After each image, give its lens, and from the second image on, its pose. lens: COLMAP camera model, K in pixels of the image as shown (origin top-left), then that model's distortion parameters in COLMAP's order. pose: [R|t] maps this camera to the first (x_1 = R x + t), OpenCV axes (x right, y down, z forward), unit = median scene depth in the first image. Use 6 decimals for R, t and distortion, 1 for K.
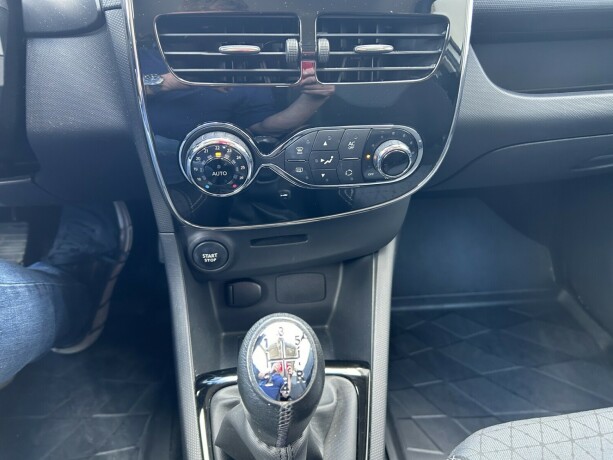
lens RADIAL K [[467.0, 0, 306.5], [0, 467.0, 230.0], [0, 0, 1]] dist [0.003104, -0.004326]
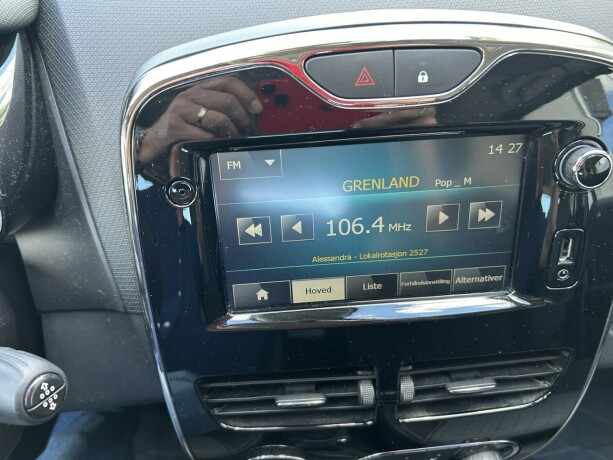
lens RADIAL K [[468.0, 0, 306.5], [0, 468.0, 230.0], [0, 0, 1]] dist [0.038758, -0.042654]
pose [[0.998084, 0.005514, -0.061622, -0.077901], [0.008084, 0.975859, 0.218253, -0.767879], [0.061338, -0.218333, 0.973945, 0.254071]]
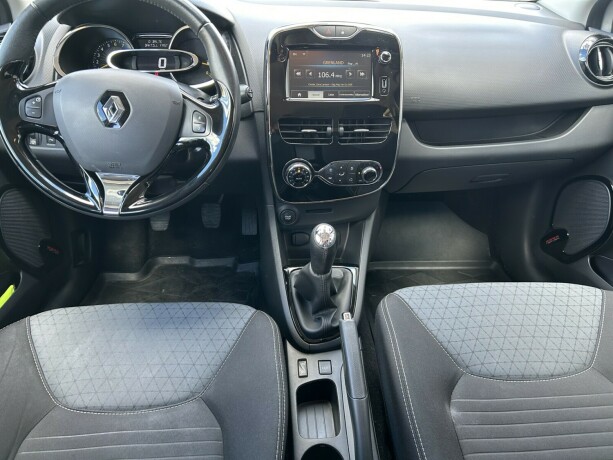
lens RADIAL K [[468.0, 0, 306.5], [0, 468.0, 230.0], [0, 0, 1]] dist [0.038758, -0.042654]
pose [[0.998595, 0.028203, -0.044873, -0.022209], [-0.029702, 0.999011, -0.033090, 0.226866], [0.043896, 0.034377, 0.998444, -1.434363]]
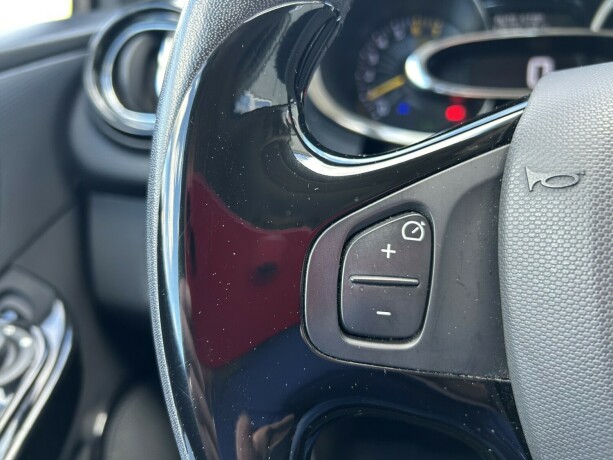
lens RADIAL K [[500.3, 0, 306.5], [0, 500.3, 230.0], [0, 0, 1]] dist [0.000504, -0.002394]
pose [[0.976219, 0.029769, -0.214735, -1.203388], [-0.057526, 0.990589, -0.124195, -0.285563], [0.209017, 0.133594, 0.968744, 0.067533]]
